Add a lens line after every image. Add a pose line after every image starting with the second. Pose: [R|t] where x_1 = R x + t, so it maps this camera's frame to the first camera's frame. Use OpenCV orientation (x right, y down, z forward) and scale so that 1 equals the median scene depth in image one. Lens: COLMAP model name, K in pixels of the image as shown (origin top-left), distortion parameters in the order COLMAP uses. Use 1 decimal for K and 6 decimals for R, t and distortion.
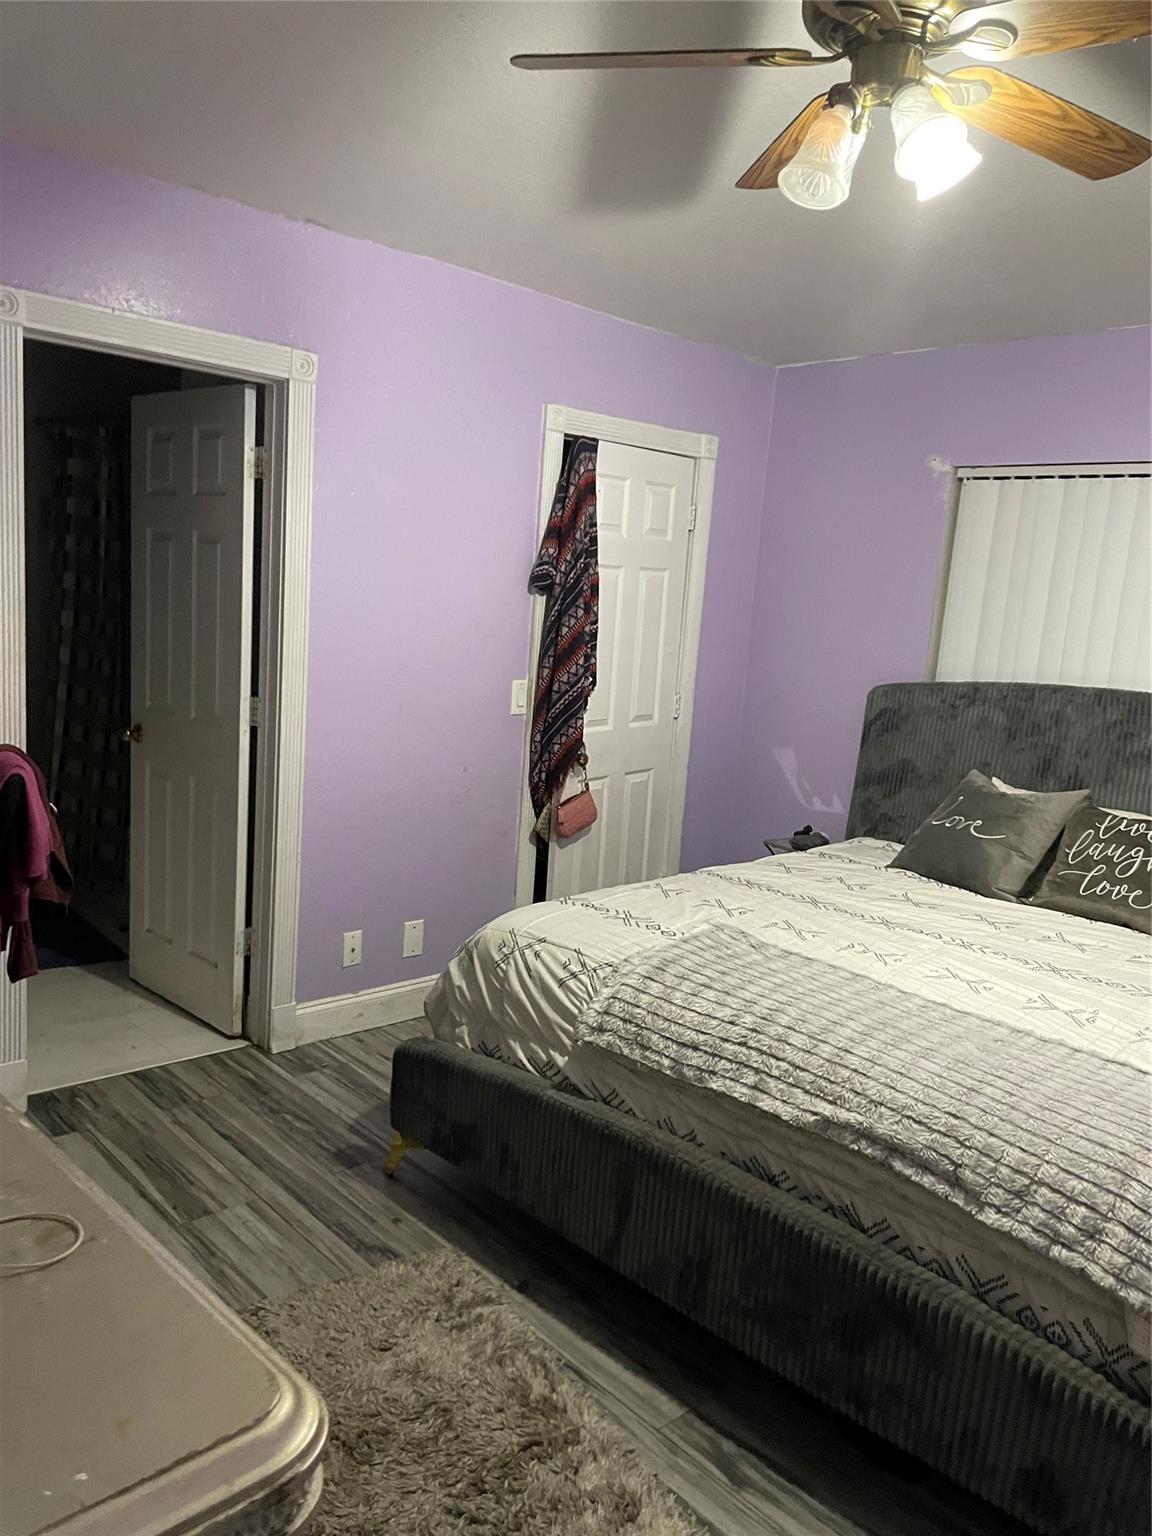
lens RADIAL K [[1156.4, 0, 569.7], [0, 1156.4, 778.3], [0, 0, 1]] dist [0.094171, -0.129728]
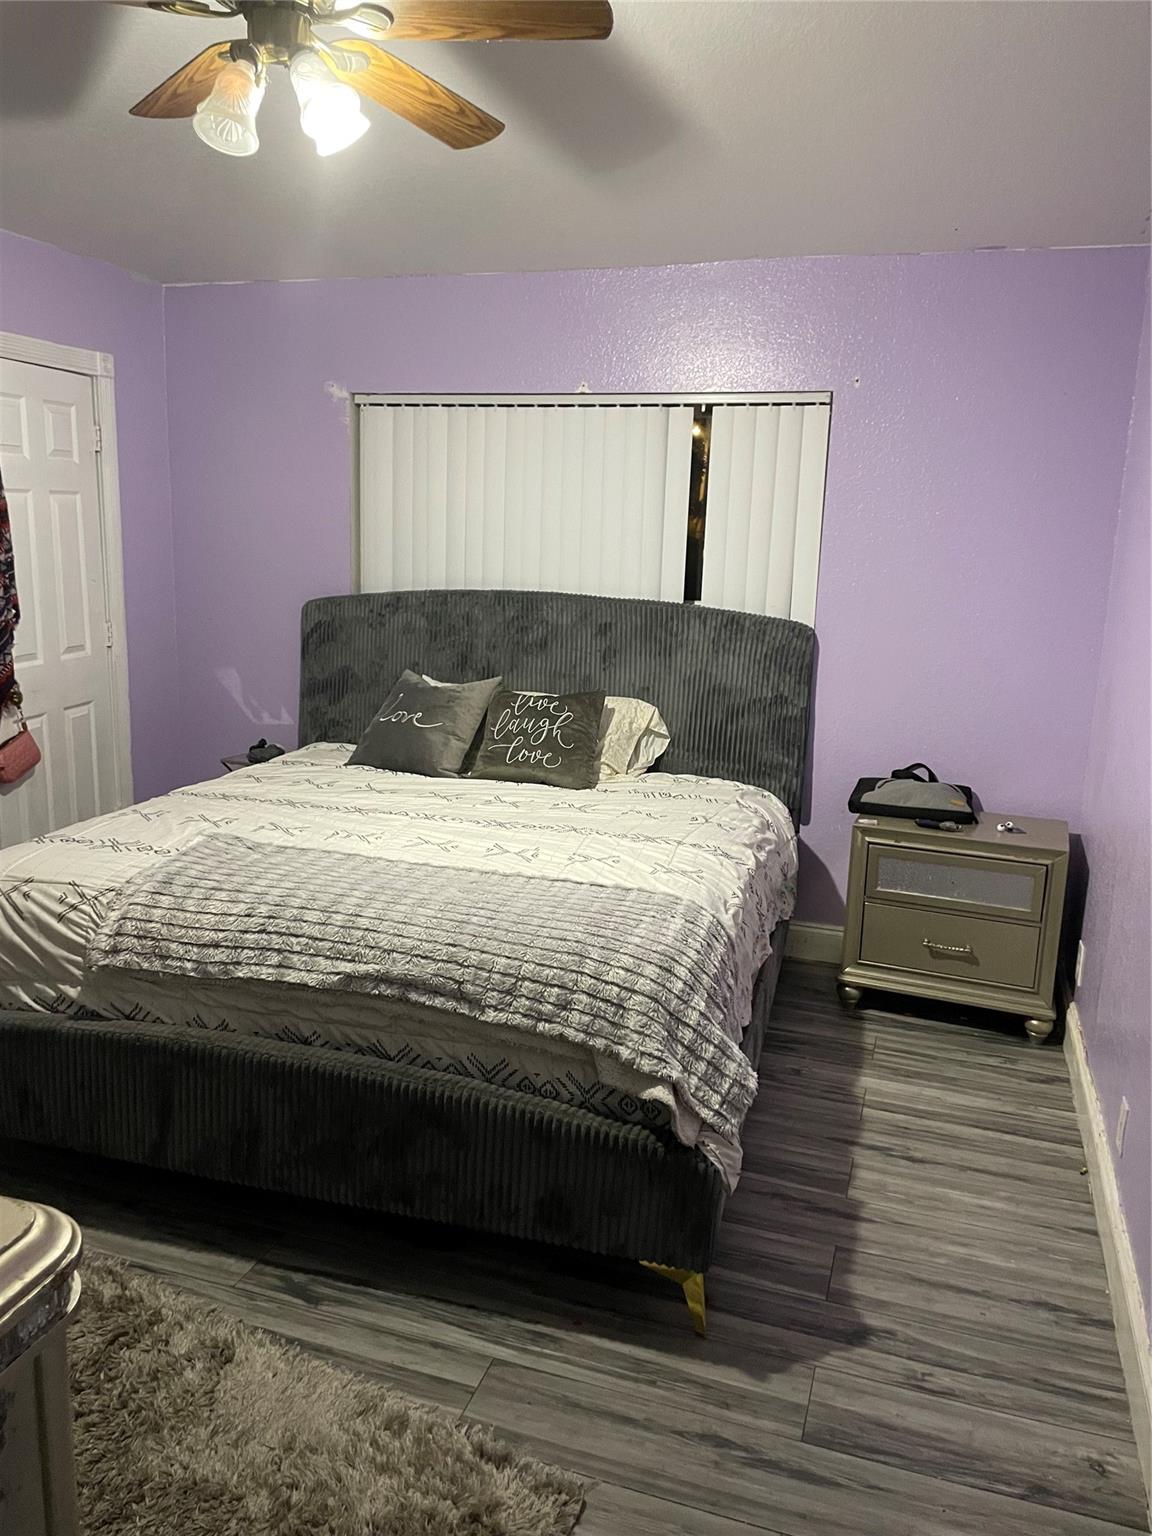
lens RADIAL K [[1159.4, 0, 571.4], [0, 1159.4, 762.3], [0, 0, 1]] dist [0.102452, -0.132218]
pose [[0.870301, -0.135677, 0.473463, -0.094598], [0.110897, 0.990605, 0.080024, 0.014712], [-0.479872, -0.017140, 0.877171, -0.098836]]
